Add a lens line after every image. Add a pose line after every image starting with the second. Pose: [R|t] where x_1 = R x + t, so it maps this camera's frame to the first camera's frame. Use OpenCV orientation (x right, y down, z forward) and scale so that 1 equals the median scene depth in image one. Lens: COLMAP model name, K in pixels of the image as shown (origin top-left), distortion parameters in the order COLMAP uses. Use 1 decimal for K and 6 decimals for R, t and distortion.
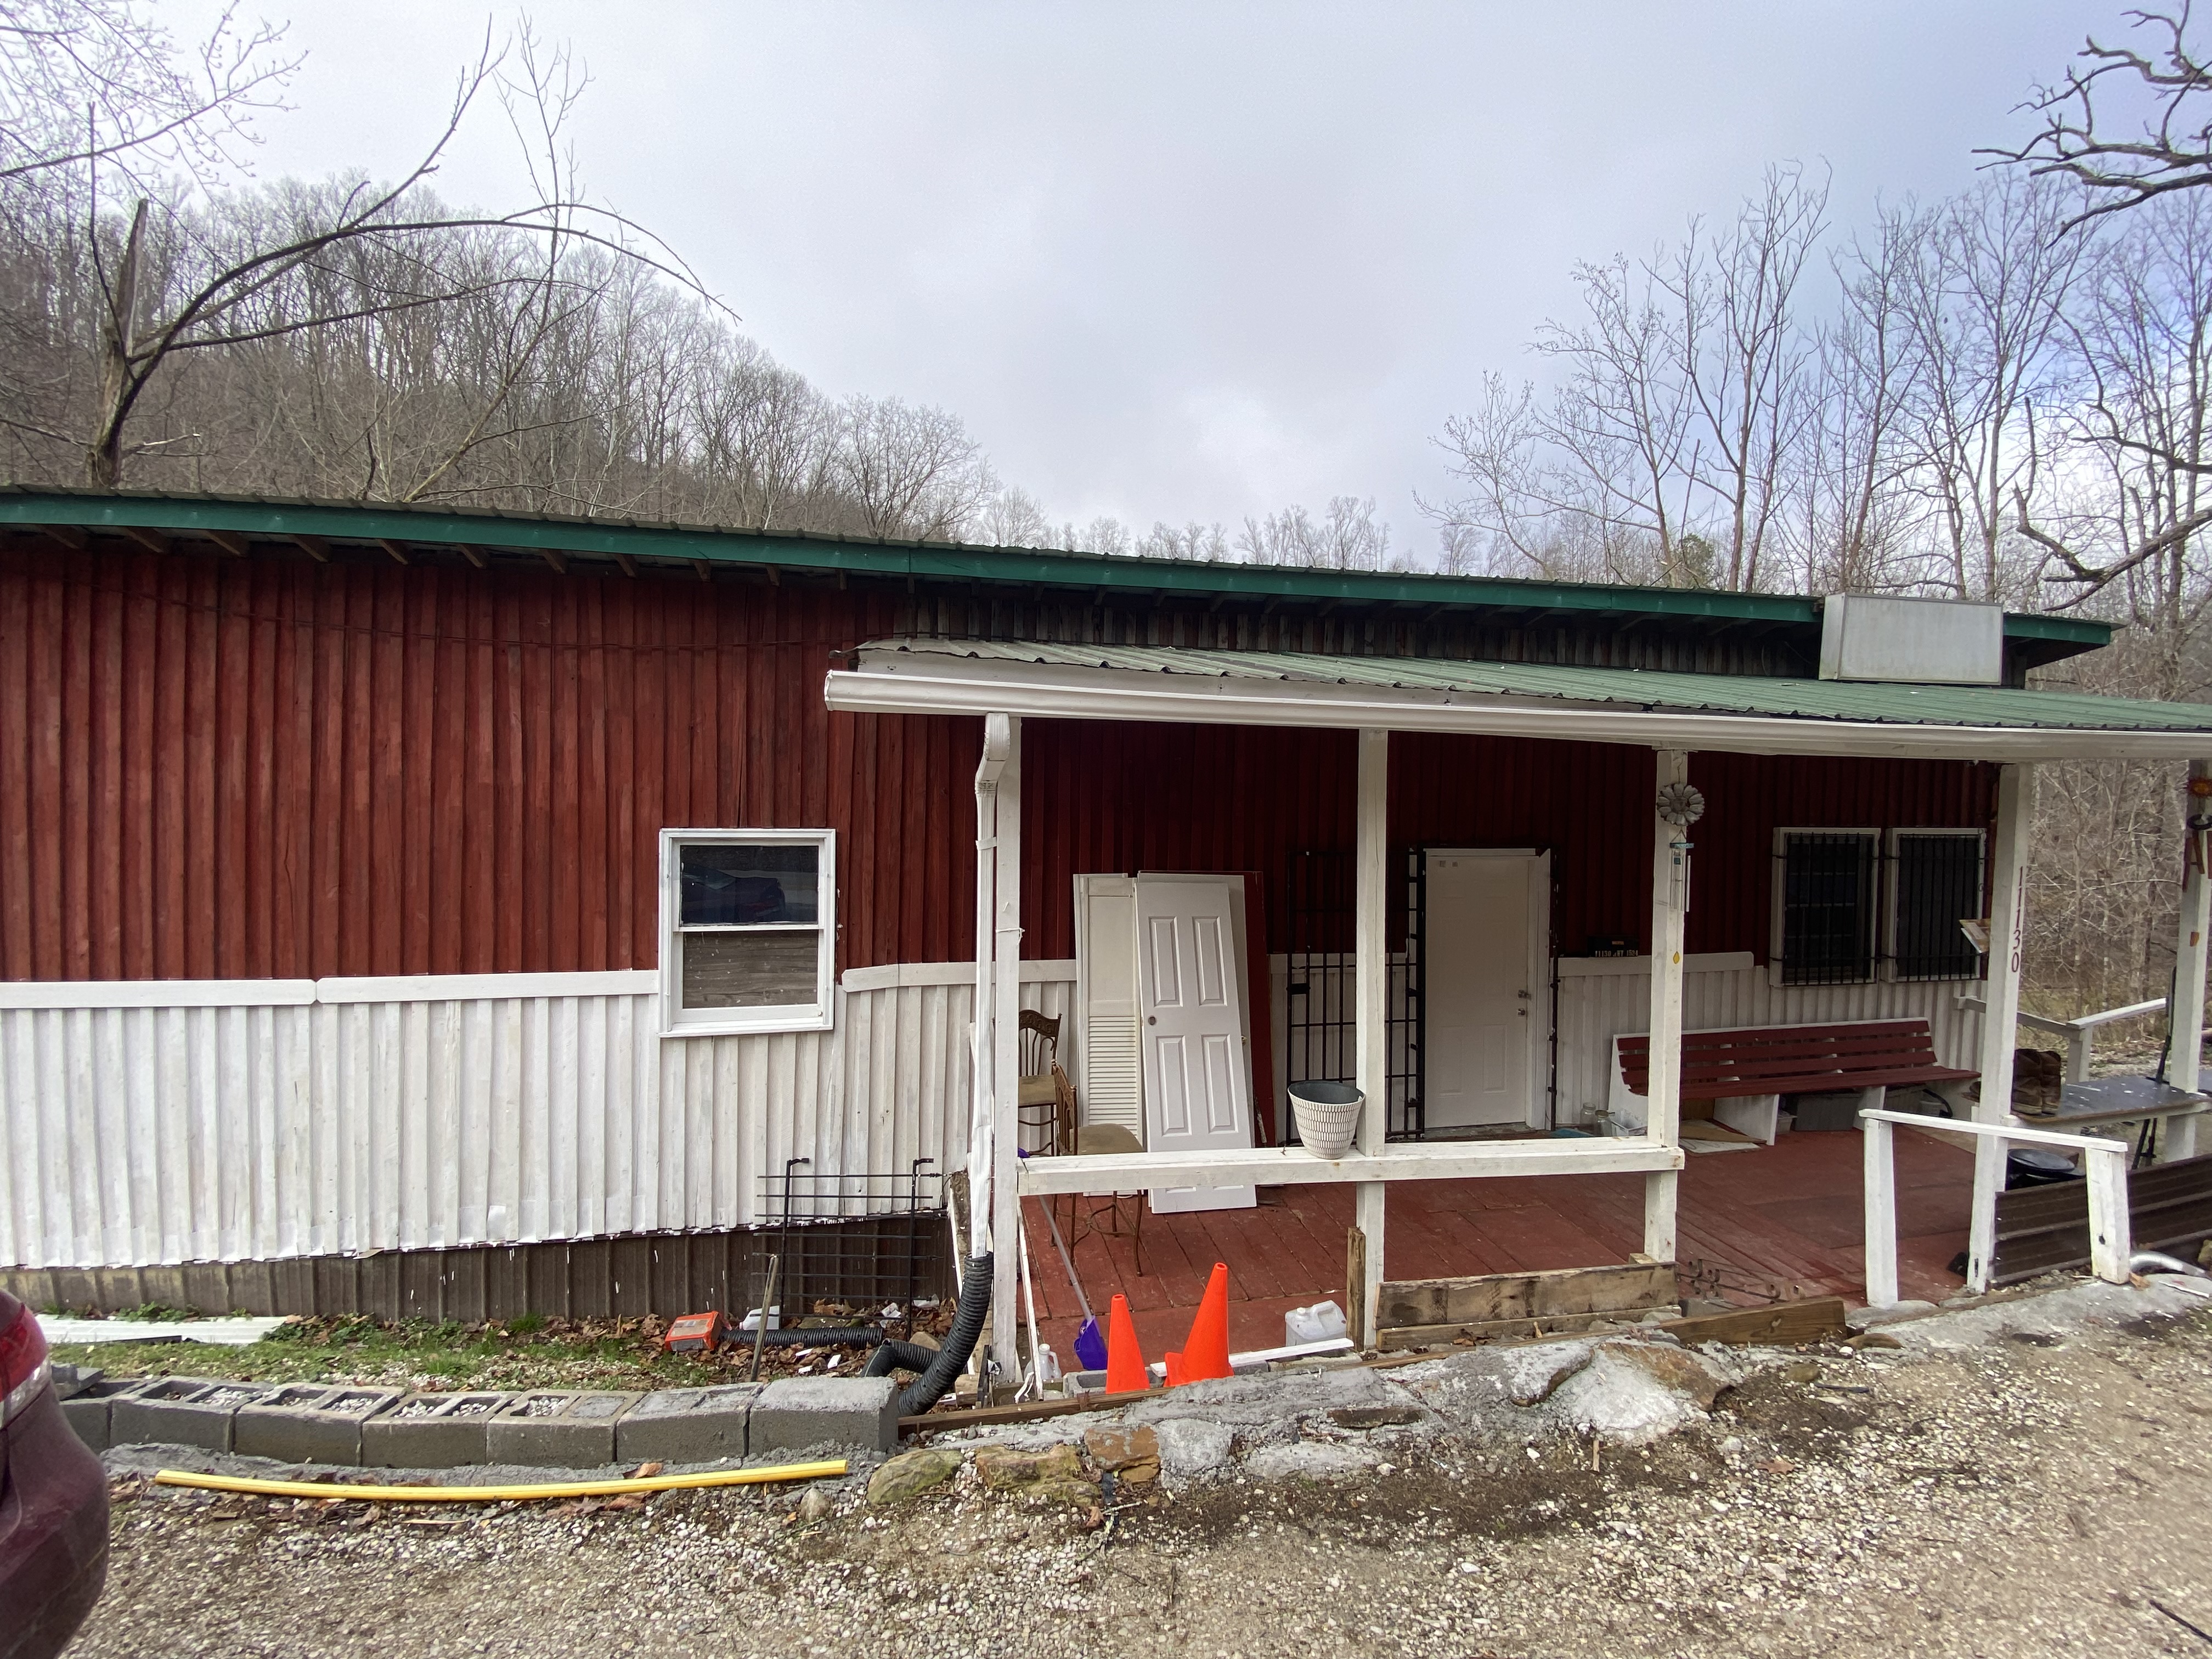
lens RADIAL K [[898.2, 0, 1106.0], [0, 898.2, 829.5], [0, 0, 1]] dist [0.050746, -0.000110]
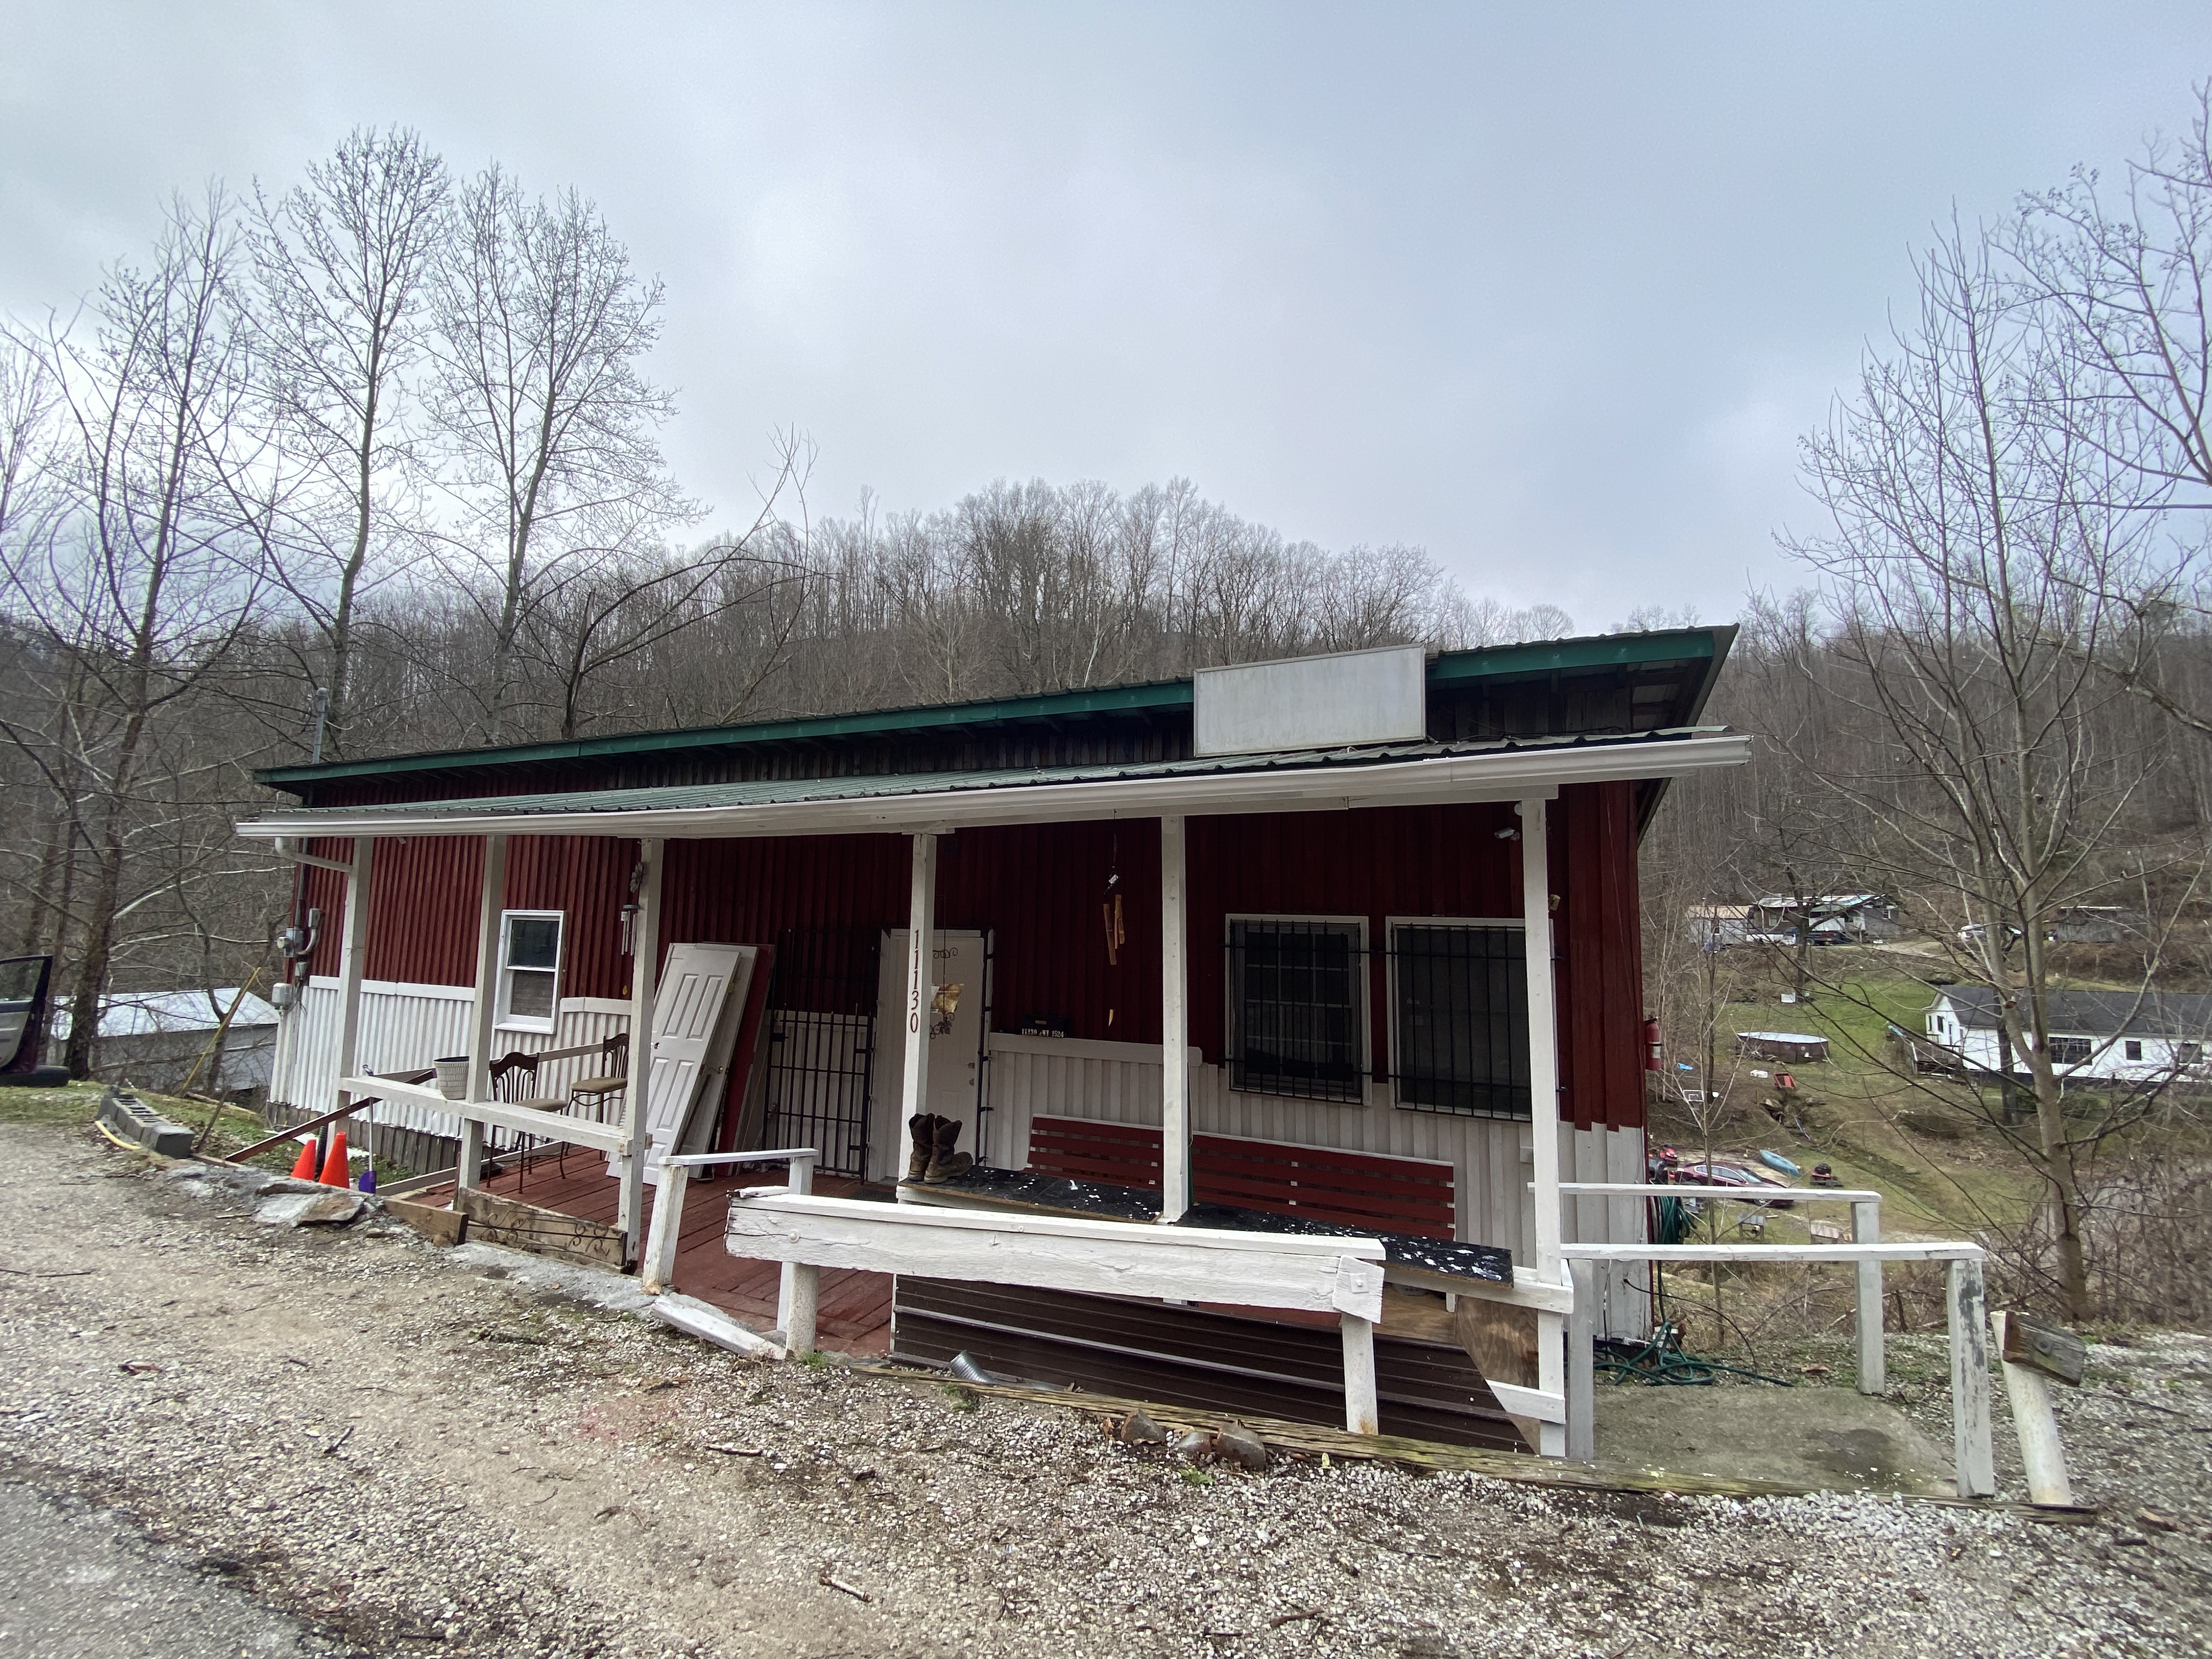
lens RADIAL K [[898.2, 0, 1106.0], [0, 898.2, 829.5], [0, 0, 1]] dist [0.050746, -0.000110]
pose [[0.798087, -0.053997, -0.600118, 1.403498], [-0.022529, 0.992606, -0.119274, 0.028917], [0.602121, 0.108711, 0.790969, 0.243904]]
